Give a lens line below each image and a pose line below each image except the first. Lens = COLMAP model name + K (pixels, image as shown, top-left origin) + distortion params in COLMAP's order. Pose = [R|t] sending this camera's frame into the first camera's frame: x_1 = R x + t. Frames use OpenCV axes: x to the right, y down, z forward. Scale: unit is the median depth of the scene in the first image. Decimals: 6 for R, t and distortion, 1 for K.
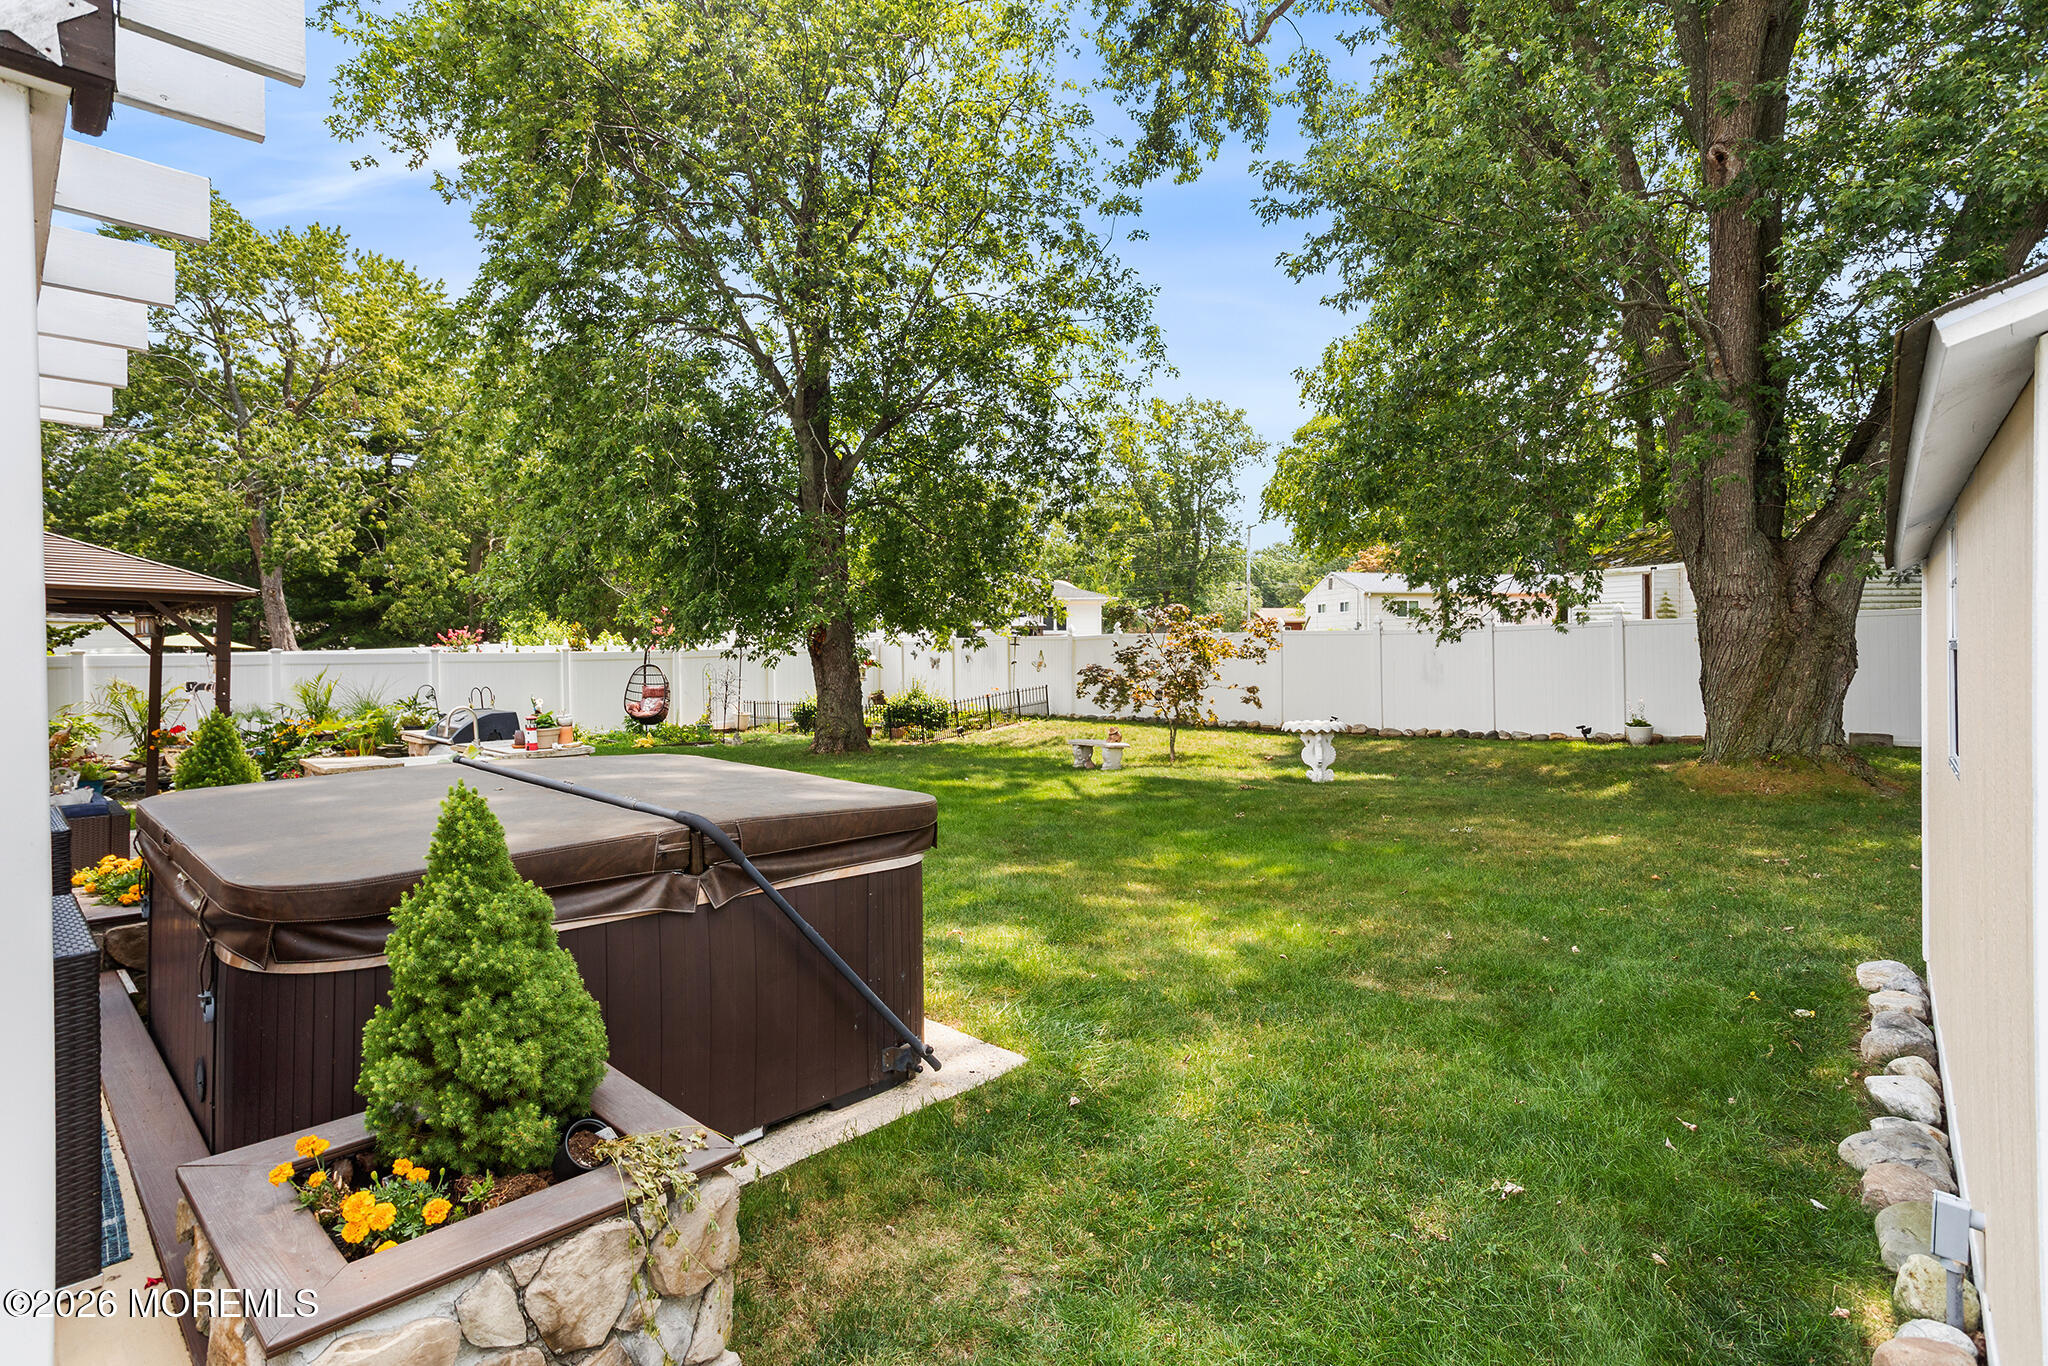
lens RADIAL K [[1013.3, 0, 1019.8], [0, 1013.3, 662.6], [0, 0, 1]] dist [-0.020597, 0.003312]
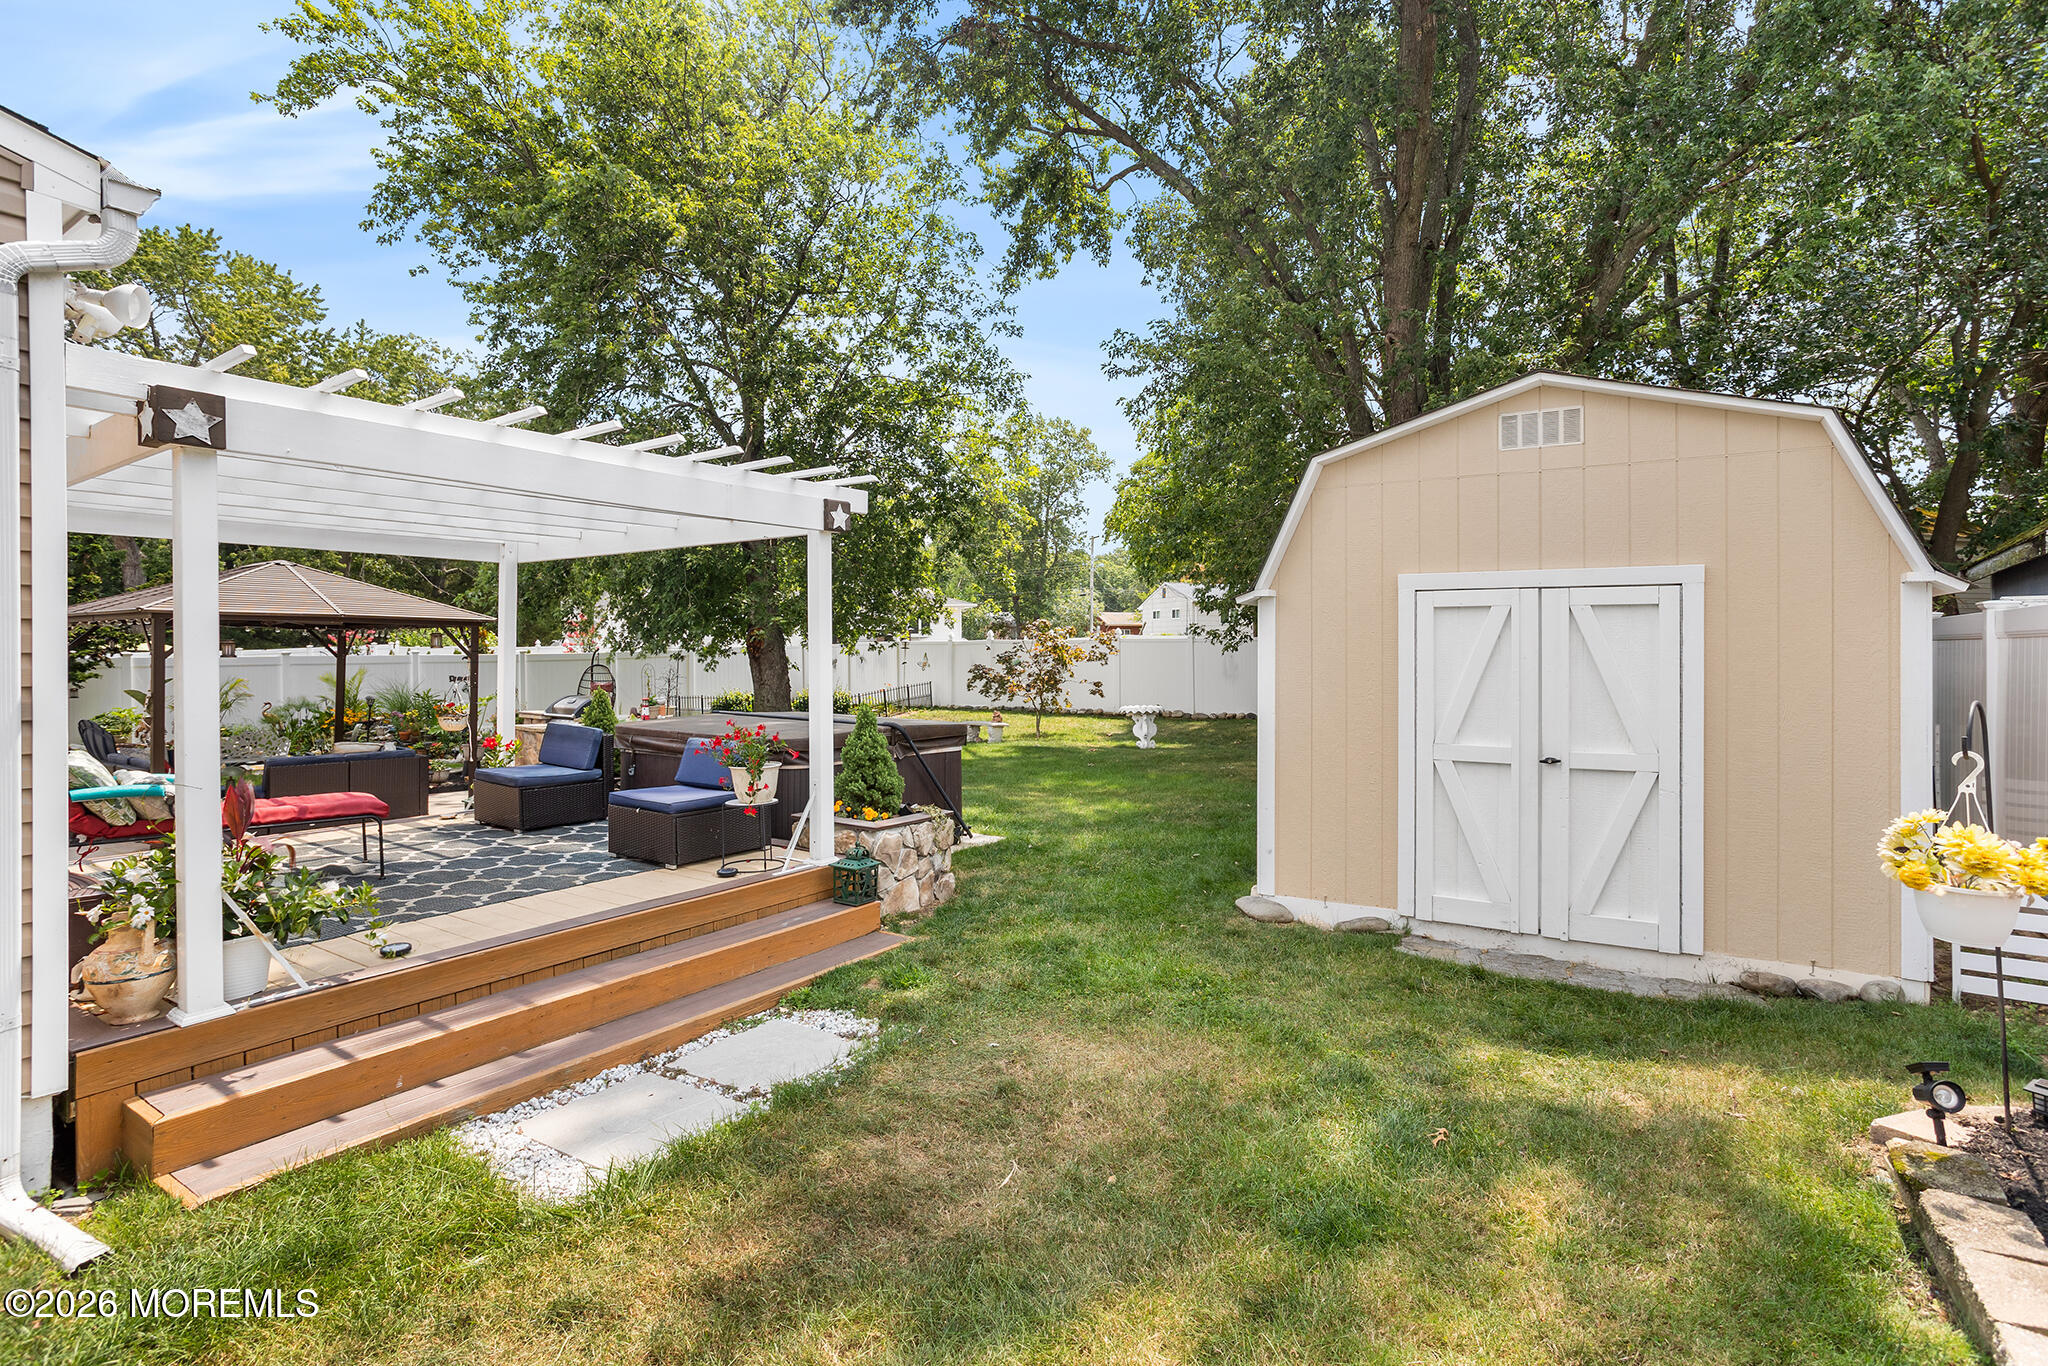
lens RADIAL K [[1013.3, 0, 1021.5], [0, 1013.3, 670.3], [0, 0, 1]] dist [-0.020597, 0.003312]
pose [[0.988181, -0.000343, 0.153294, -0.062193], [-0.000826, 0.999971, 0.007564, -0.000771], [-0.153292, -0.007601, 0.988152, -0.254358]]
